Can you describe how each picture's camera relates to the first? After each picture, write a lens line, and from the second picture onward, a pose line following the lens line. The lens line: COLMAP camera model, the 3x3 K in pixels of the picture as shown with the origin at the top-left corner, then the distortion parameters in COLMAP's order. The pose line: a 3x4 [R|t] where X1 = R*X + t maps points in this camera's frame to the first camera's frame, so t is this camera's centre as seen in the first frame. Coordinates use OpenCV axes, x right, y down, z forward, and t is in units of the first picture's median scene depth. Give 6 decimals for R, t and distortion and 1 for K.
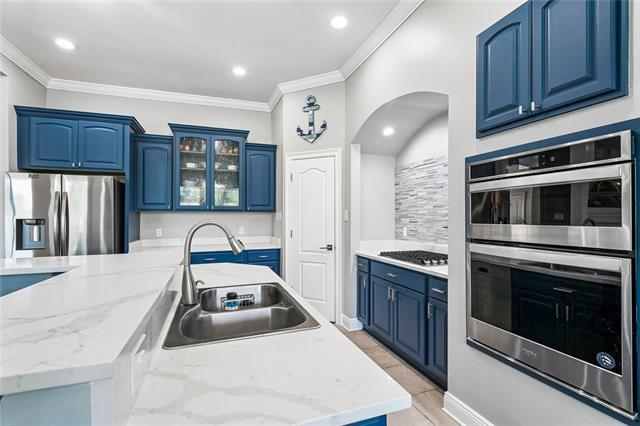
lens RADIAL K [[307.5, 0, 318.5], [0, 307.5, 215.8], [0, 0, 1]] dist [0.007369, -0.000264]
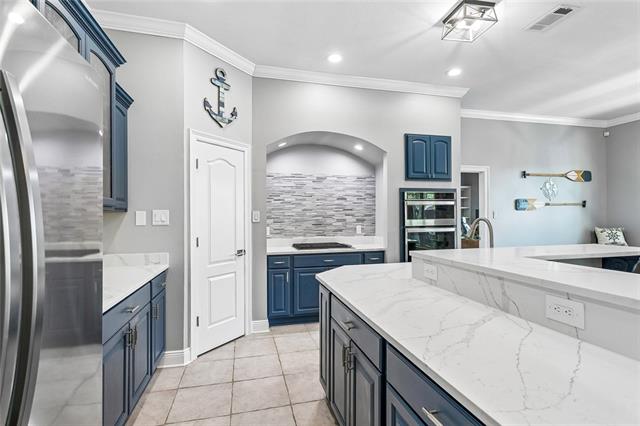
lens RADIAL K [[307.5, 0, 315.2], [0, 307.5, 213.7], [0, 0, 1]] dist [0.007369, -0.000264]
pose [[0.101740, 0.009948, 0.994761, -0.887621], [0.006824, 0.999919, -0.010698, 0.001089], [-0.994788, 0.007877, 0.101663, 0.745048]]
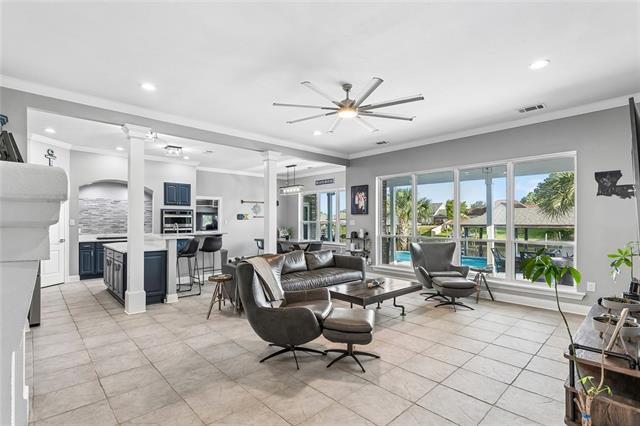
lens RADIAL K [[307.5, 0, 318.1], [0, 307.5, 220.0], [0, 0, 1]] dist [0.007369, -0.000264]
pose [[-0.393603, 0.010260, 0.919223, -2.324735], [0.005172, 0.999947, -0.008947, 0.008726], [-0.919266, 0.001233, -0.393635, 0.374746]]
